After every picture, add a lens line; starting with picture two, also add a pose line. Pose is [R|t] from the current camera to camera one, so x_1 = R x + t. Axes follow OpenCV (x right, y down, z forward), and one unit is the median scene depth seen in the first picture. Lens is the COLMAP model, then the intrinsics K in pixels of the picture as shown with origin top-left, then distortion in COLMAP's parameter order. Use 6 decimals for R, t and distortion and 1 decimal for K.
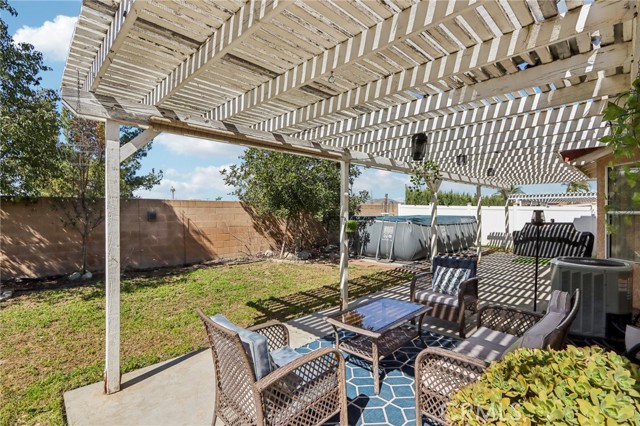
lens RADIAL K [[296.9, 0, 321.0], [0, 296.9, 209.9], [0, 0, 1]] dist [-0.001368, -0.000110]
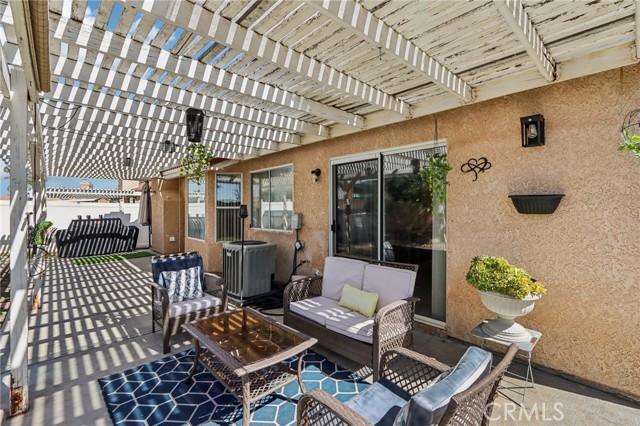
lens RADIAL K [[296.9, 0, 321.0], [0, 296.9, 209.9], [0, 0, 1]] dist [-0.001368, -0.000110]
pose [[0.033002, -0.002125, 0.999453, -0.195067], [-0.007011, 0.999973, 0.002357, 0.006809], [-0.999431, -0.007085, 0.032986, 0.261839]]
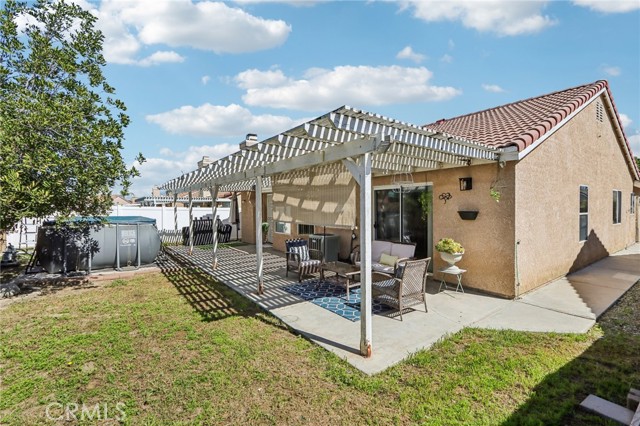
lens RADIAL K [[296.9, 0, 321.0], [0, 296.9, 209.9], [0, 0, 1]] dist [-0.001368, -0.000110]
pose [[0.146524, -0.005623, 0.989191, -0.589177], [-0.004242, 0.999971, 0.006312, -0.014625], [-0.989198, -0.005121, 0.146496, 0.287077]]
